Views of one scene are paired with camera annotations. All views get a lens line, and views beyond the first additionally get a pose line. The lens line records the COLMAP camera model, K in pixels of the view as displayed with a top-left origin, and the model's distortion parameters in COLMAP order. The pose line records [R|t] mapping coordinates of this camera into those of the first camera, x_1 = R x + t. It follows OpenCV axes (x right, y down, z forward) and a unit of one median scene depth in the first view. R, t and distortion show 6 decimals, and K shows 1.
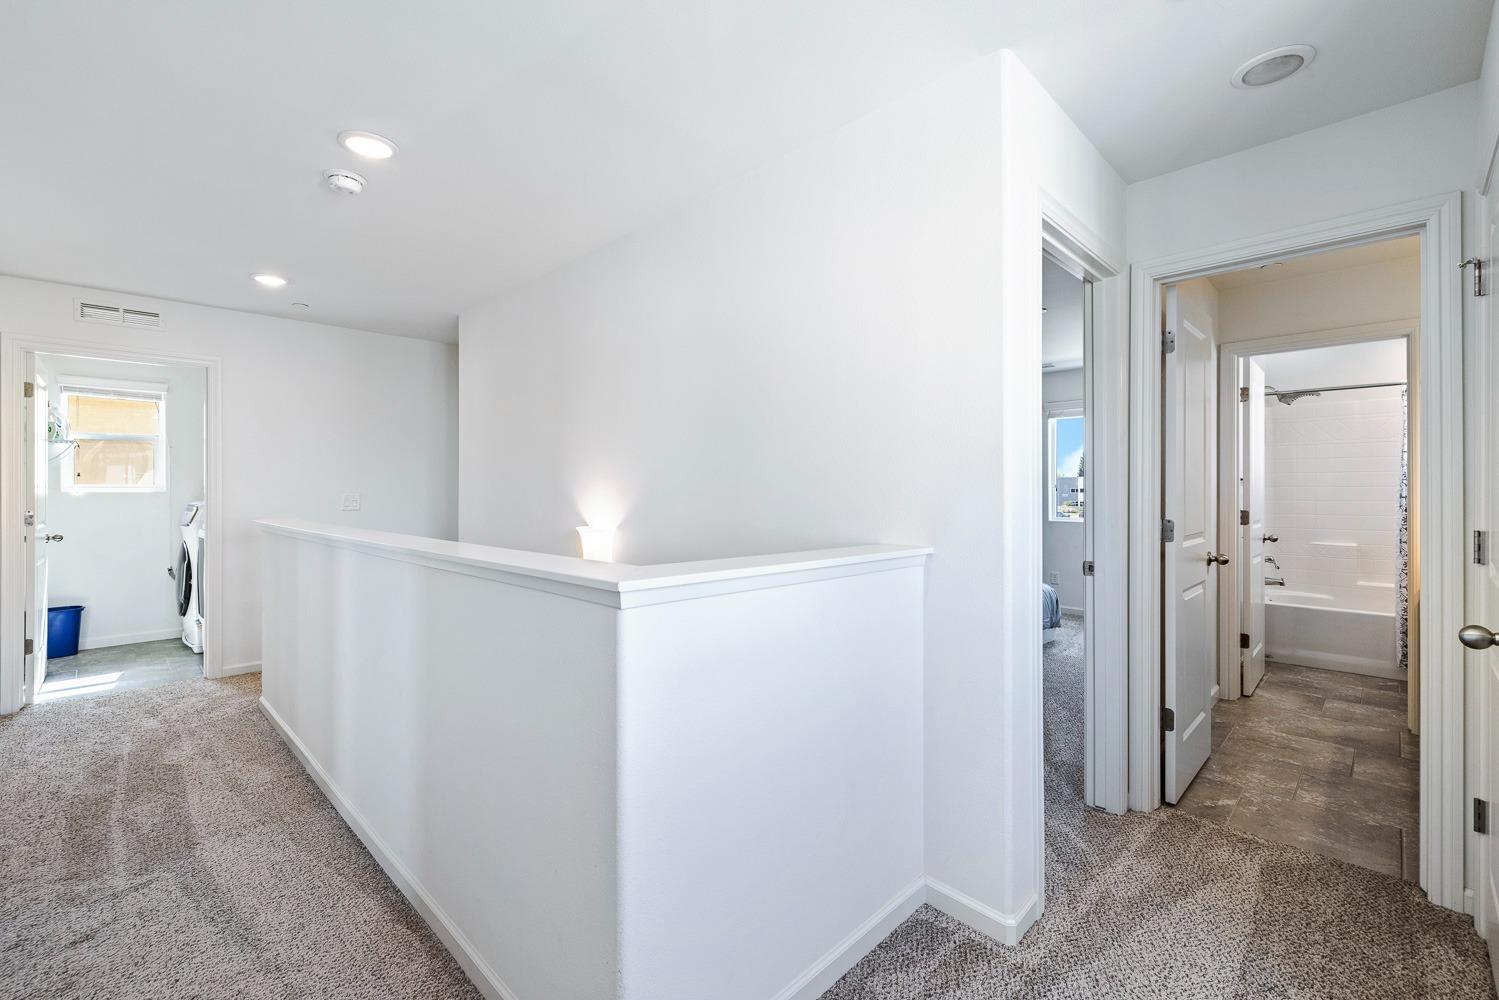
lens RADIAL K [[636.6, 0, 741.1], [0, 636.6, 490.9], [0, 0, 1]] dist [0.003416, -0.000371]
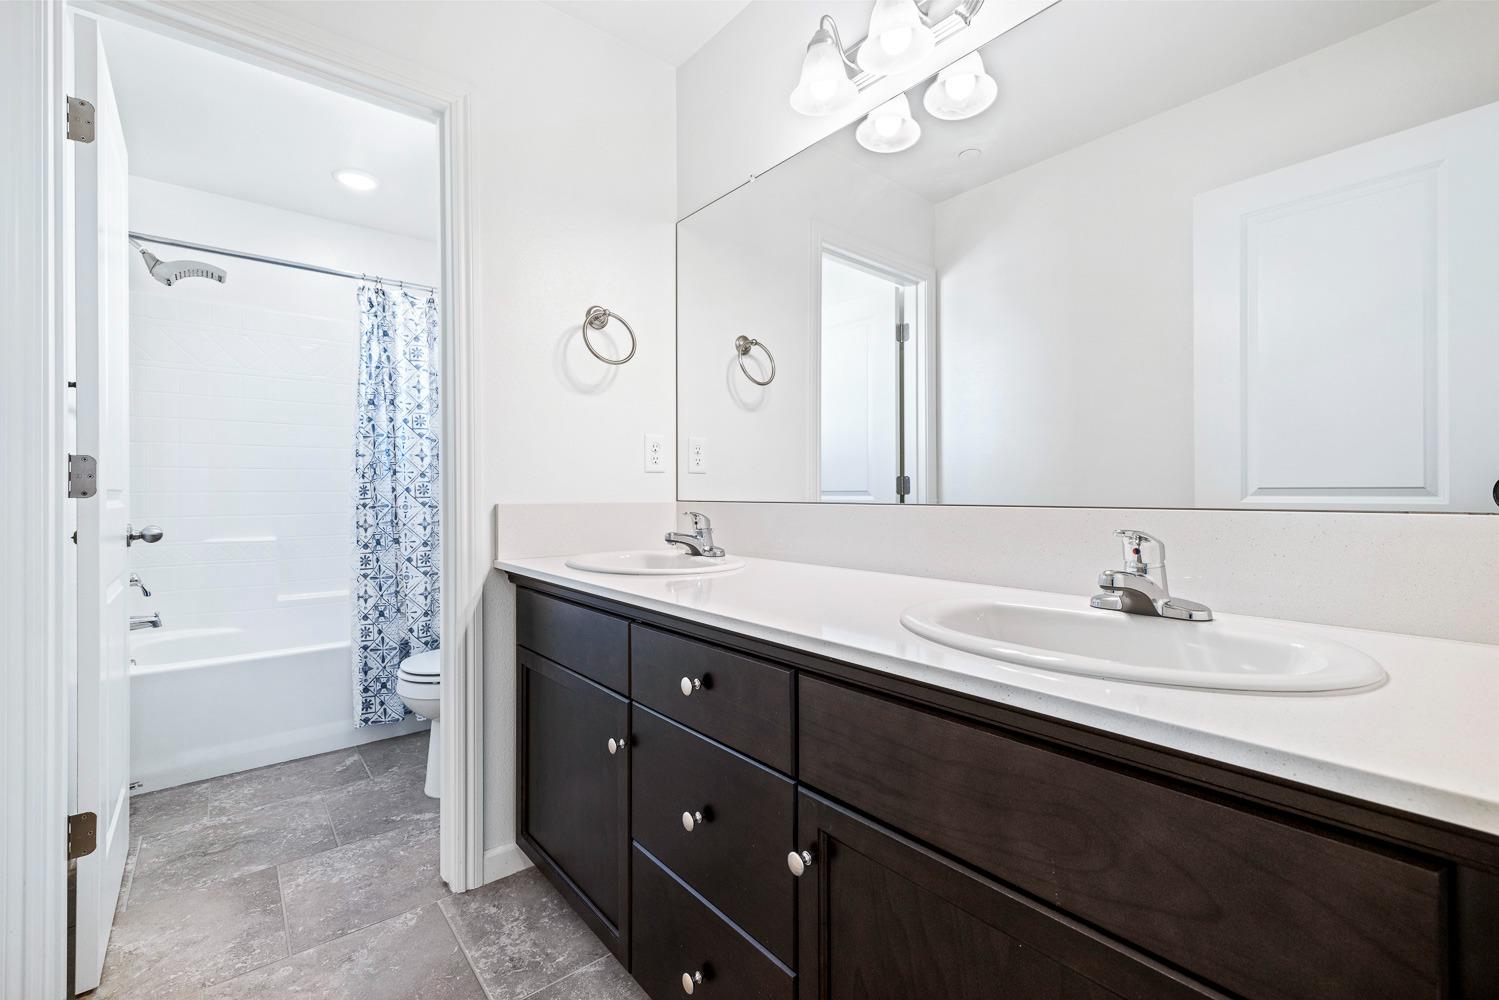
lens RADIAL K [[636.6, 0, 749.4], [0, 636.6, 489.7], [0, 0, 1]] dist [0.003416, -0.000371]
pose [[0.080925, 0.001920, 0.996718, 0.473846], [0.005846, 0.999980, -0.002401, 0.051898], [-0.996703, 0.006021, 0.080913, 0.611354]]
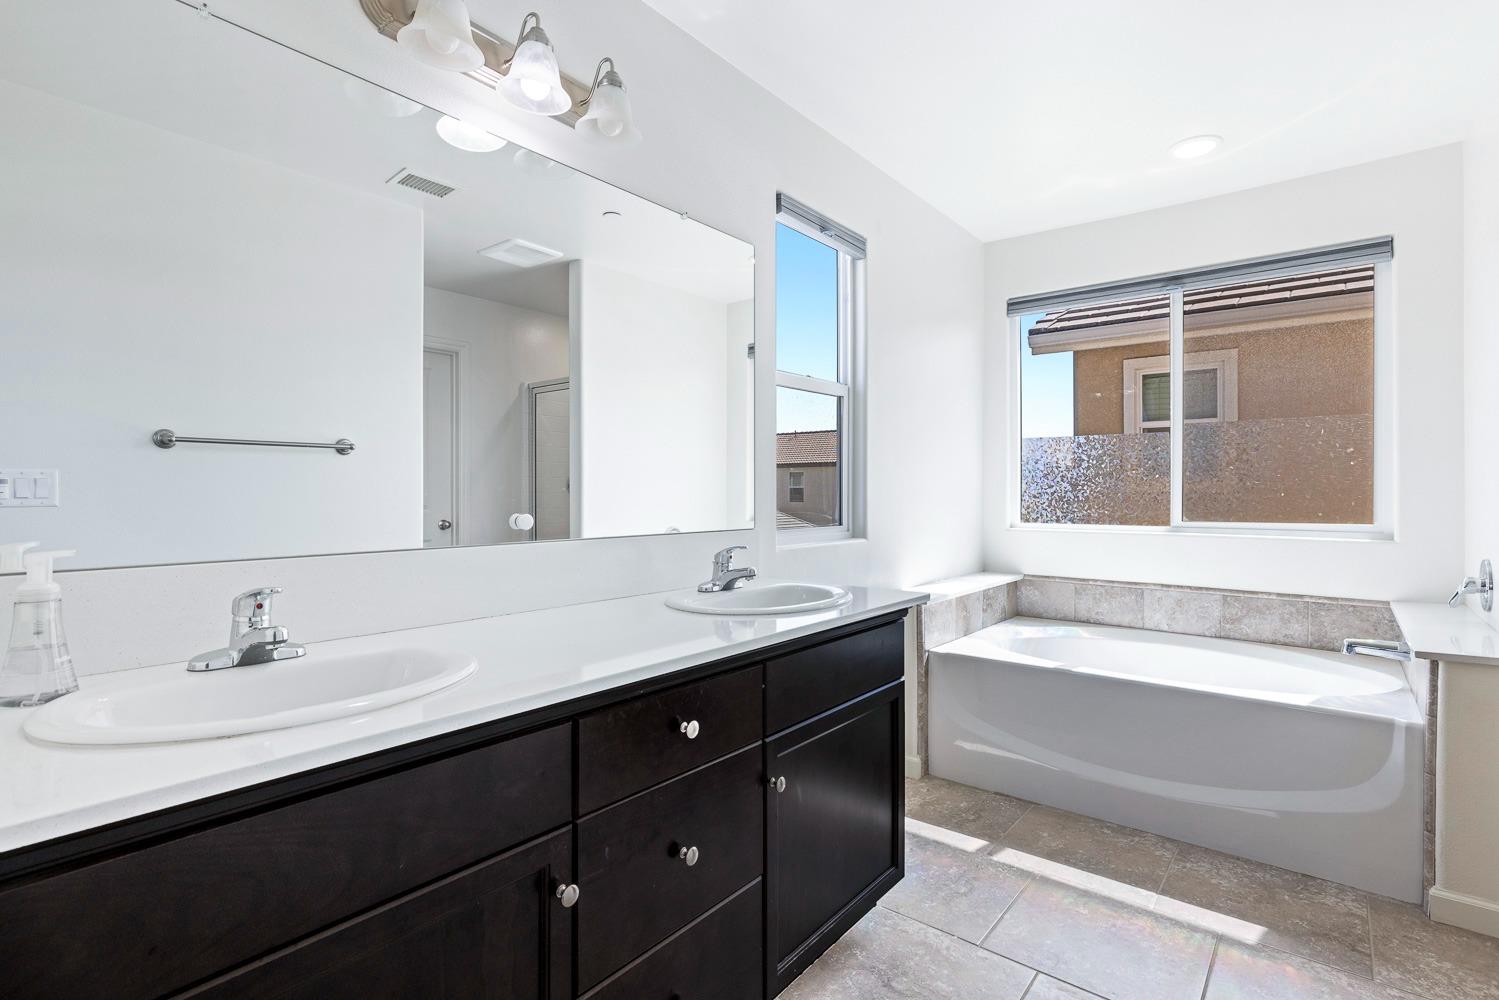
lens RADIAL K [[694.3, 0, 752.9], [0, 694.3, 497.8], [0, 0, 1]] dist [-0.005317, 0.000528]
pose [[-0.995555, 0.003055, -0.094132, 1.094038], [0.002311, 0.999965, 0.008006, -0.000101], [0.094153, 0.007753, -0.995528, 1.434114]]
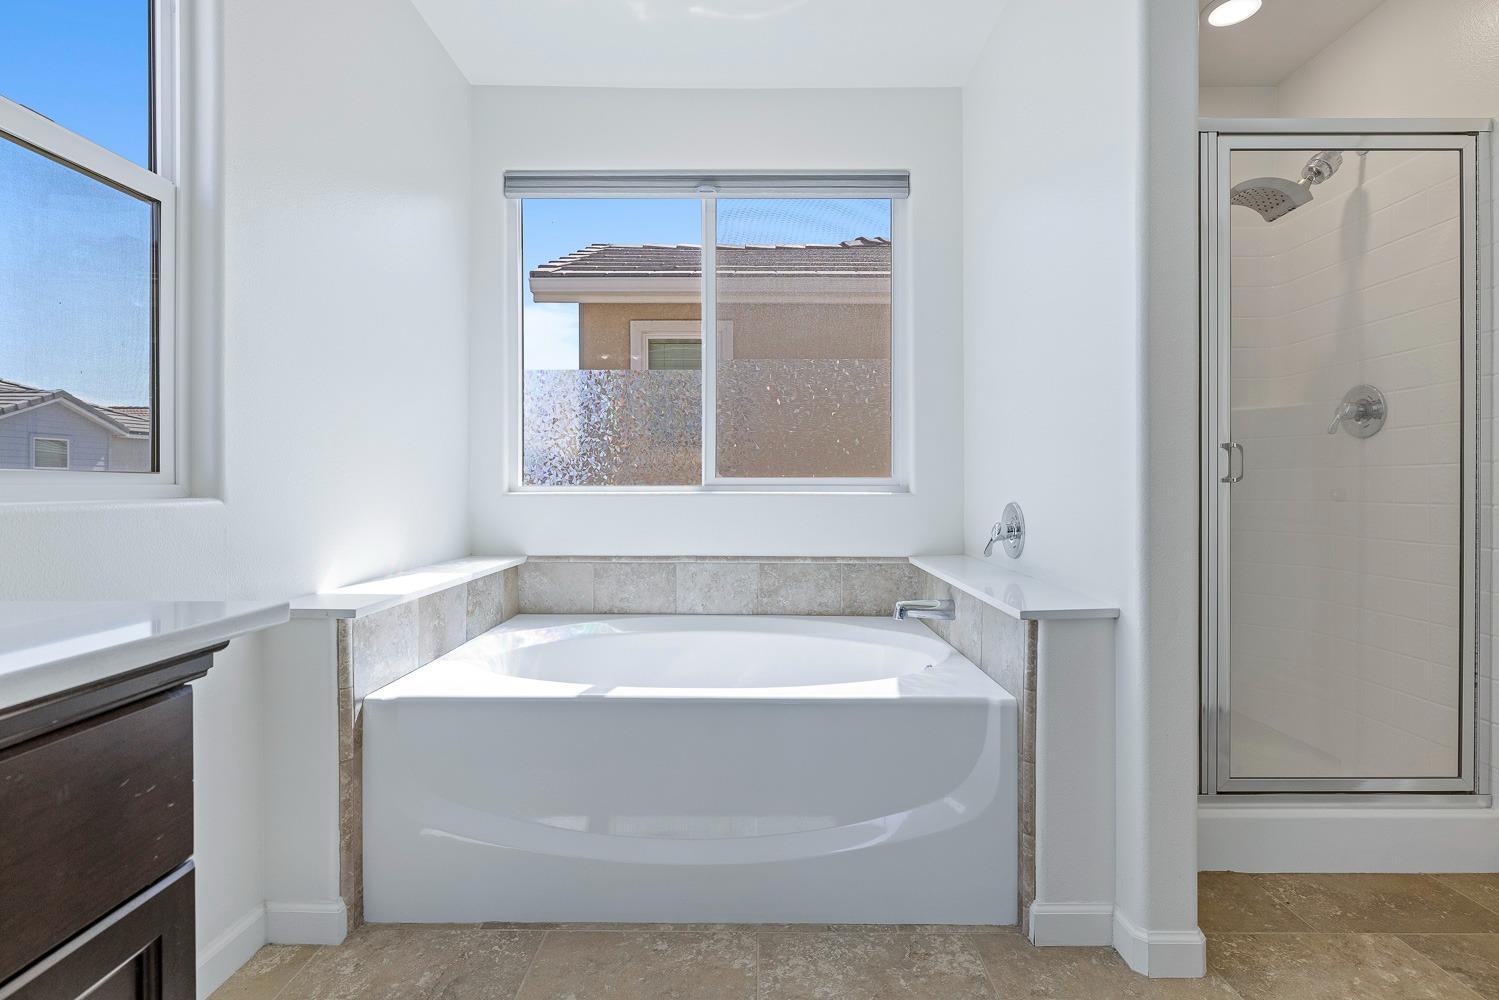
lens RADIAL K [[694.3, 0, 750.6], [0, 694.3, 490.9], [0, 0, 1]] dist [-0.005317, 0.000528]
pose [[-0.708064, 0.005592, -0.706126, 0.797663], [-0.001887, 0.999950, 0.009811, 0.095099], [0.706146, 0.008279, -0.708018, 0.824278]]
